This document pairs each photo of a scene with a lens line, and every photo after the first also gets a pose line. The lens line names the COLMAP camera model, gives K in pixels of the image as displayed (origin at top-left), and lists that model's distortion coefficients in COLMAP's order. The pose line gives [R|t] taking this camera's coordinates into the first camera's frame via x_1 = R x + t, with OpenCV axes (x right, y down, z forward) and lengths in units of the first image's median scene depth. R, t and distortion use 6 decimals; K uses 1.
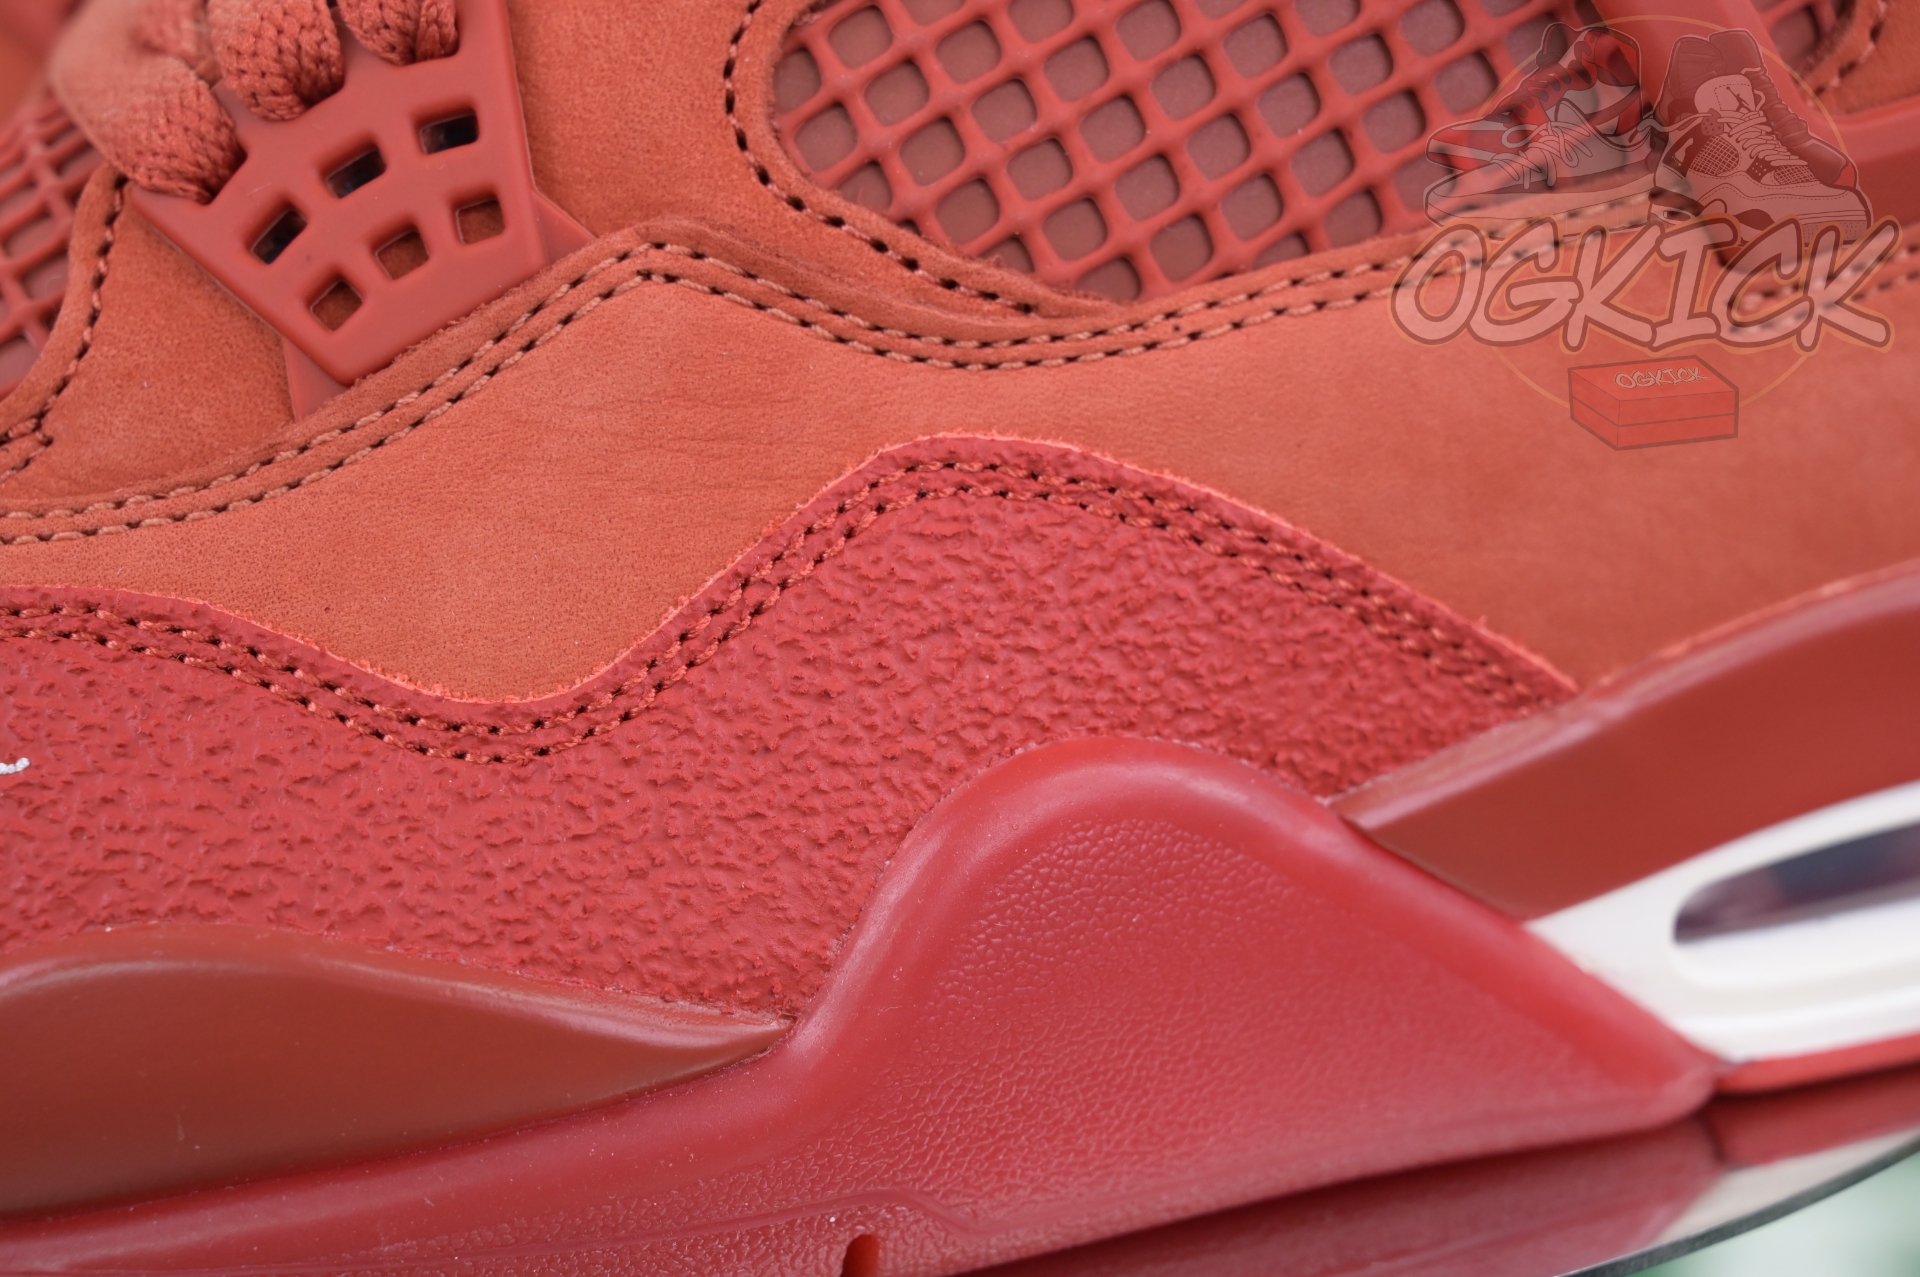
lens RADIAL K [[3985.3, 0, 960.0], [0, 3985.3, 638.5], [0, 0, 1]] dist [-0.003086, 0.044224]
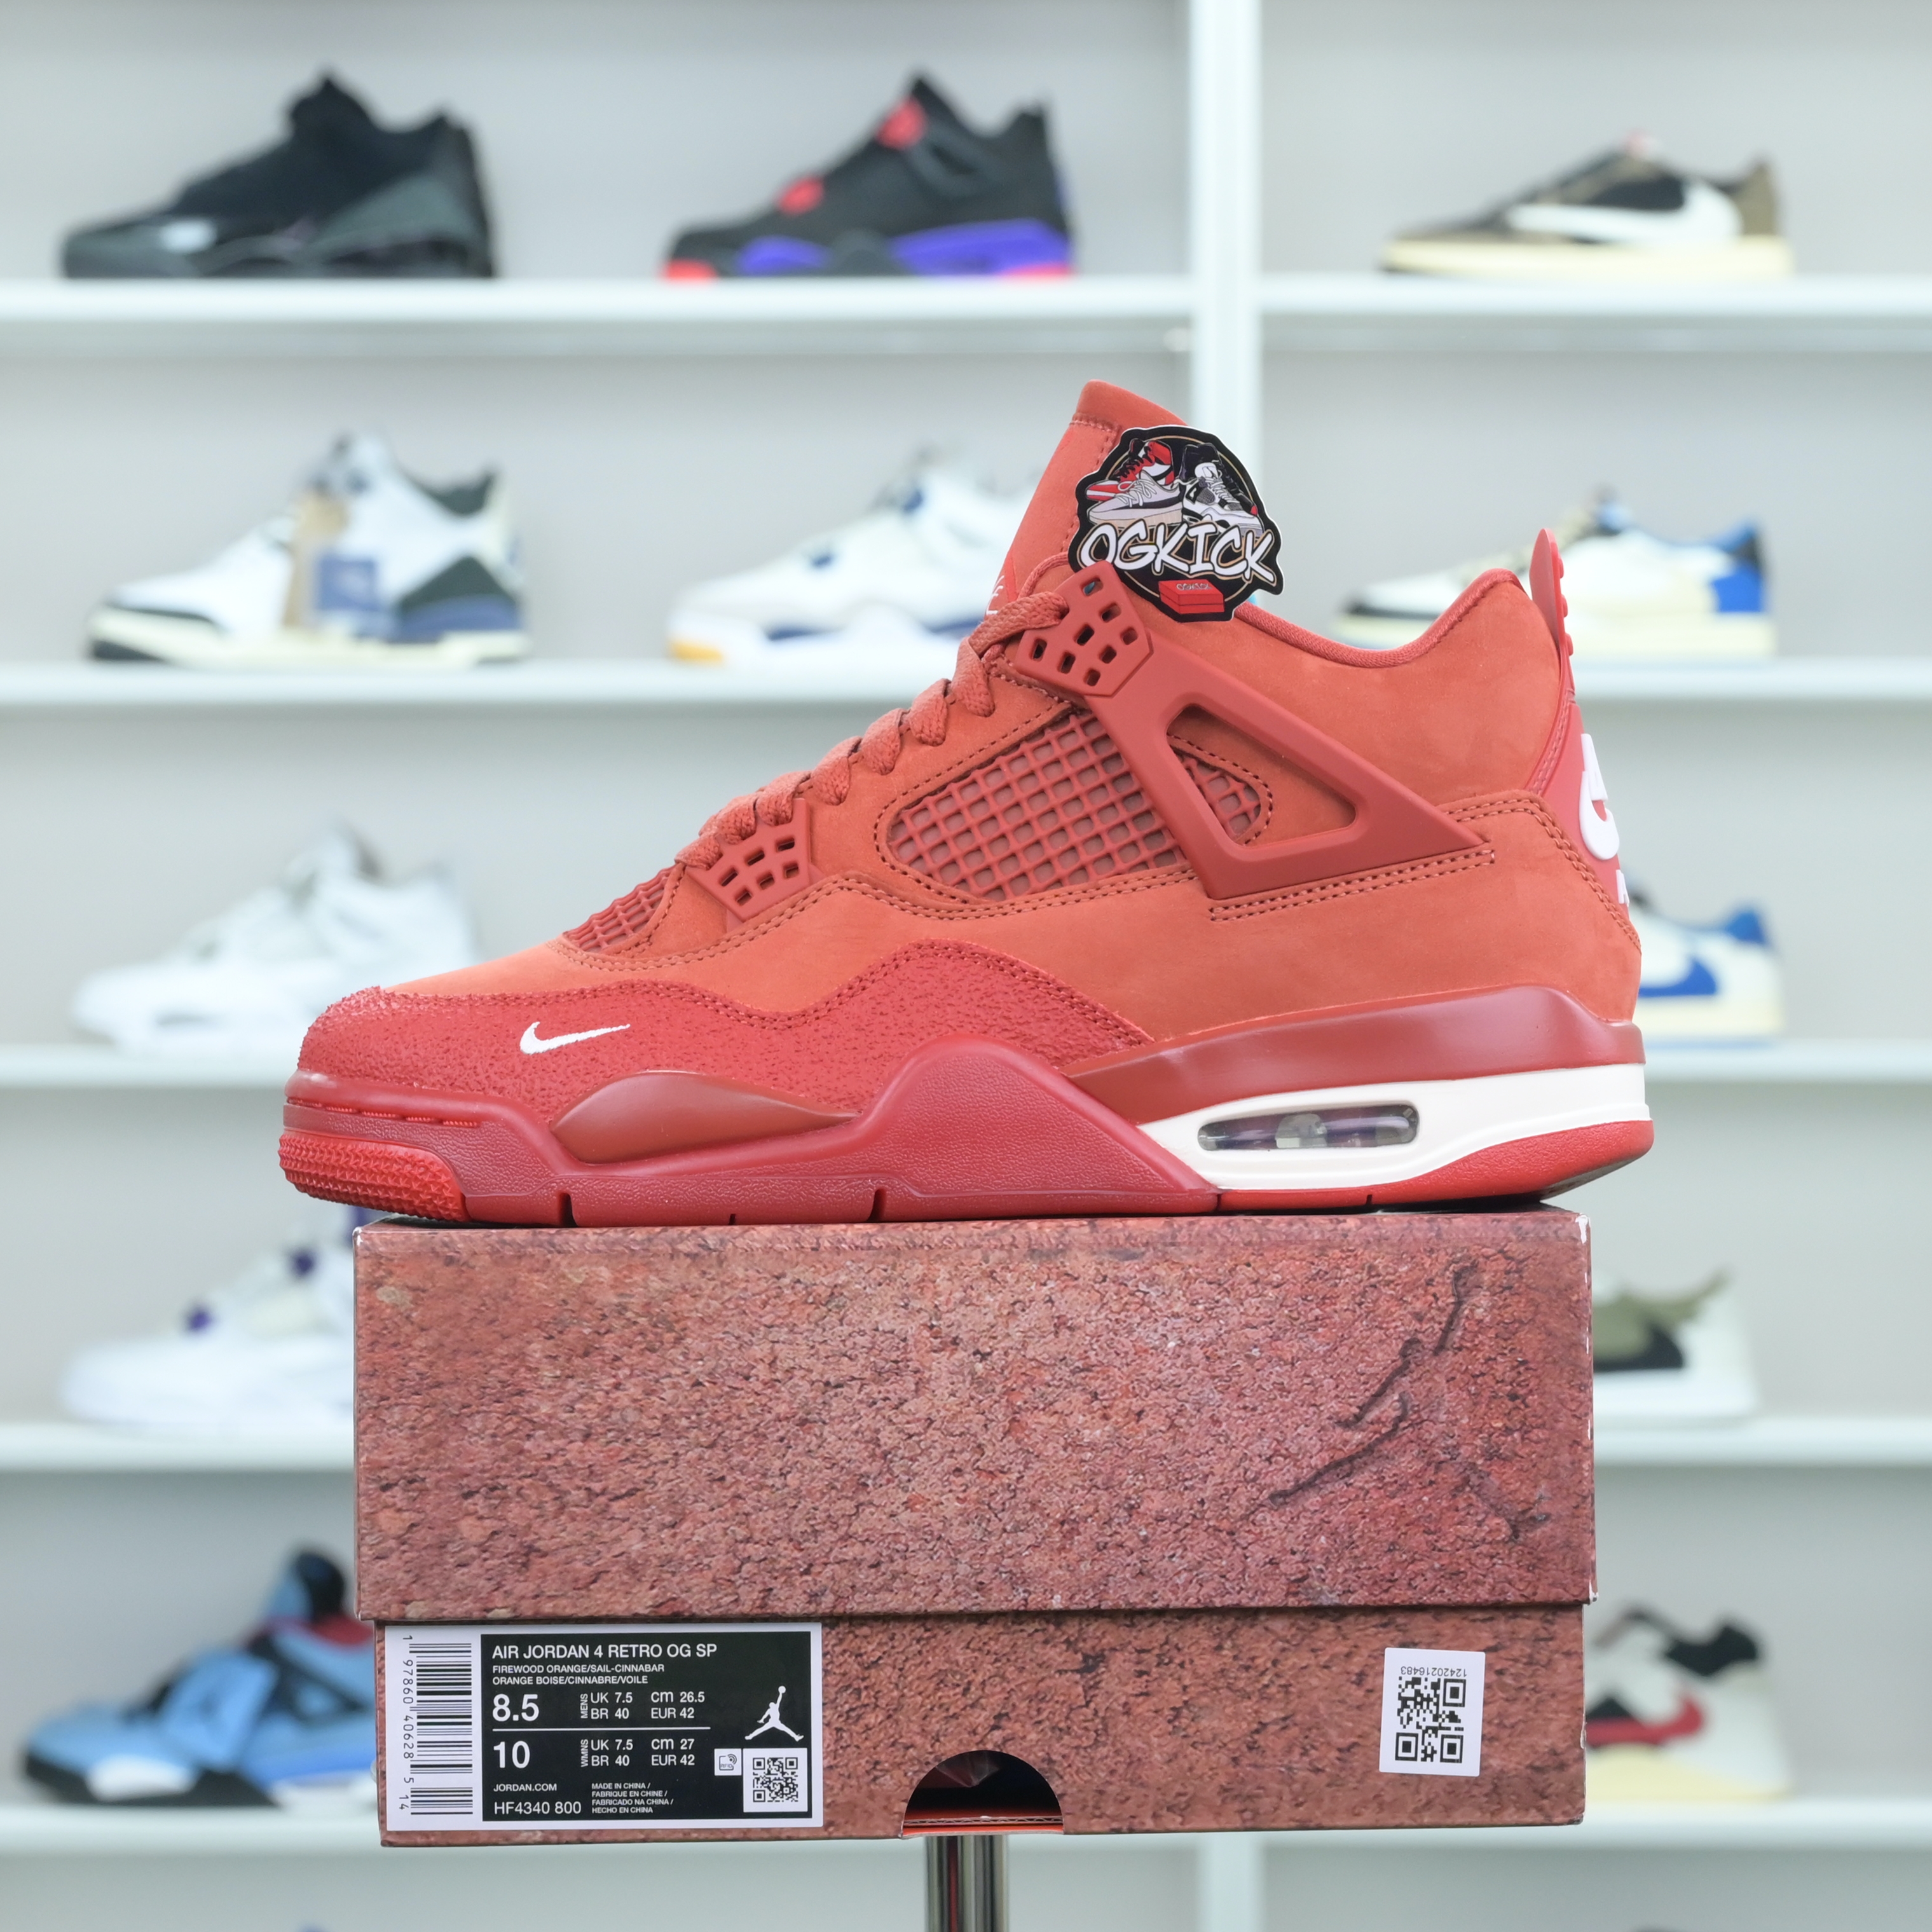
lens RADIAL K [[7119.1, 0, 966.0], [0, 7119.1, 966.0], [0, 0, 1]] dist [-0.018125, 4.746864]
pose [[0.963604, -0.000490, -0.267334, 1.456838], [-0.083193, 0.949794, -0.301611, 1.586932], [0.254060, 0.312874, 0.915185, -3.909726]]
